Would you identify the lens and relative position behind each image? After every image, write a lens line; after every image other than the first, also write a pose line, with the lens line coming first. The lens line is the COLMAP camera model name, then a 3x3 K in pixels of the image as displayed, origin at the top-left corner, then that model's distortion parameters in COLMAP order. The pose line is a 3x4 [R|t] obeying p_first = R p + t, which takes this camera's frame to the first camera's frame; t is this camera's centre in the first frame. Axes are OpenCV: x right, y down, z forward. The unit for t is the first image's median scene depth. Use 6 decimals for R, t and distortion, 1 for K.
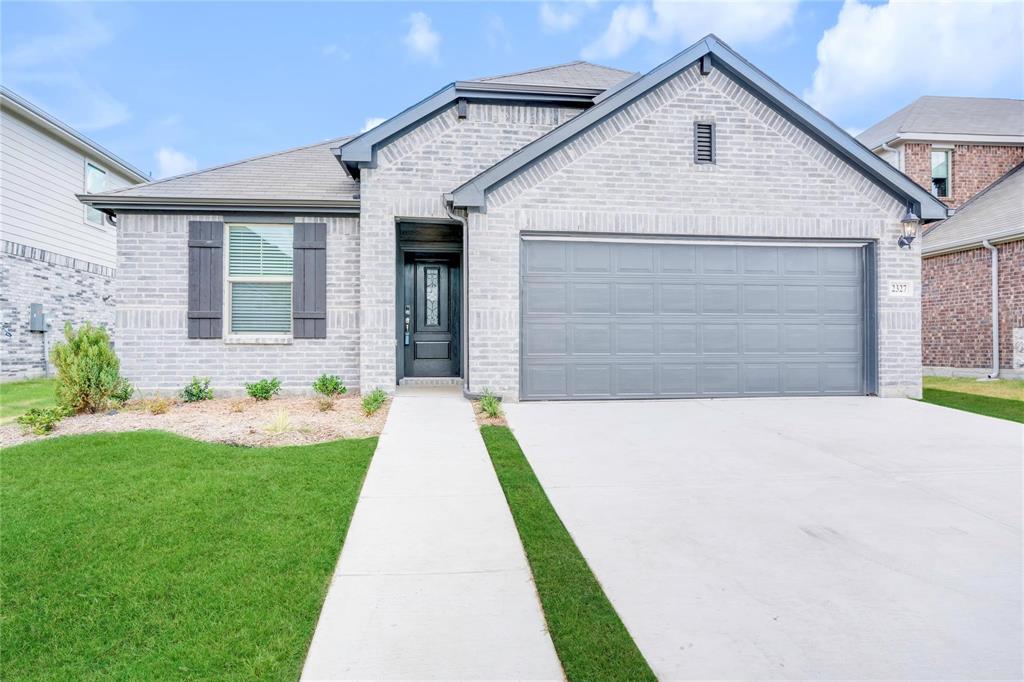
lens RADIAL K [[595.4, 0, 519.5], [0, 595.4, 341.2], [0, 0, 1]] dist [-0.030618, 0.005615]
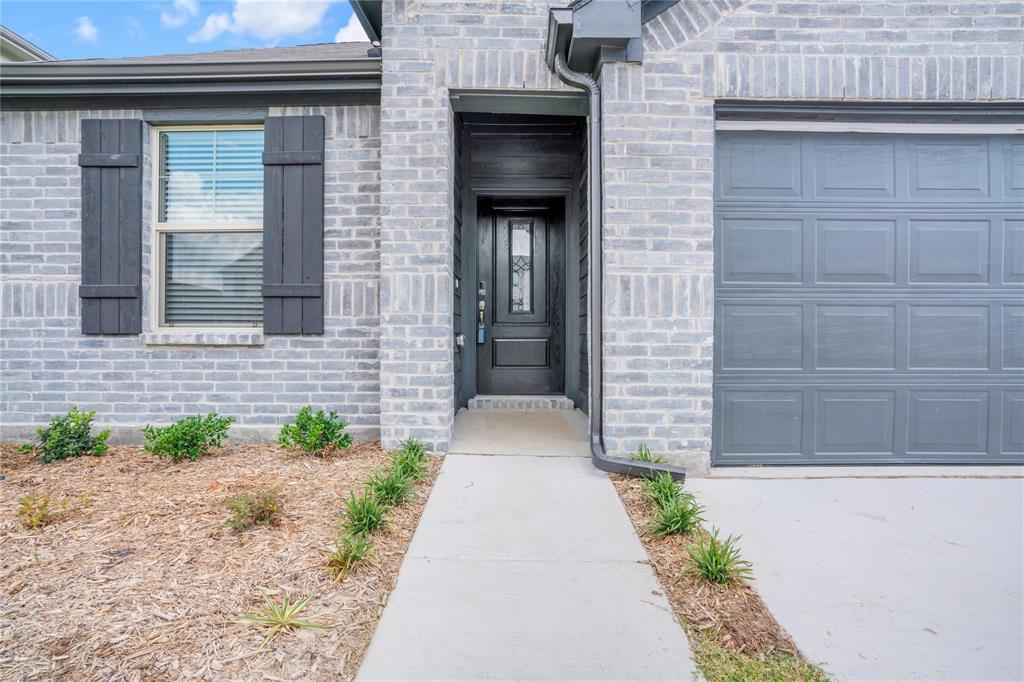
lens RADIAL K [[595.4, 0, 515.6], [0, 595.4, 348.1], [0, 0, 1]] dist [-0.030618, 0.005615]
pose [[0.989138, 0.005318, -0.146895, -0.081697], [-0.001872, 0.999720, 0.023589, -0.005833], [0.146979, -0.023057, 0.988871, 0.516012]]
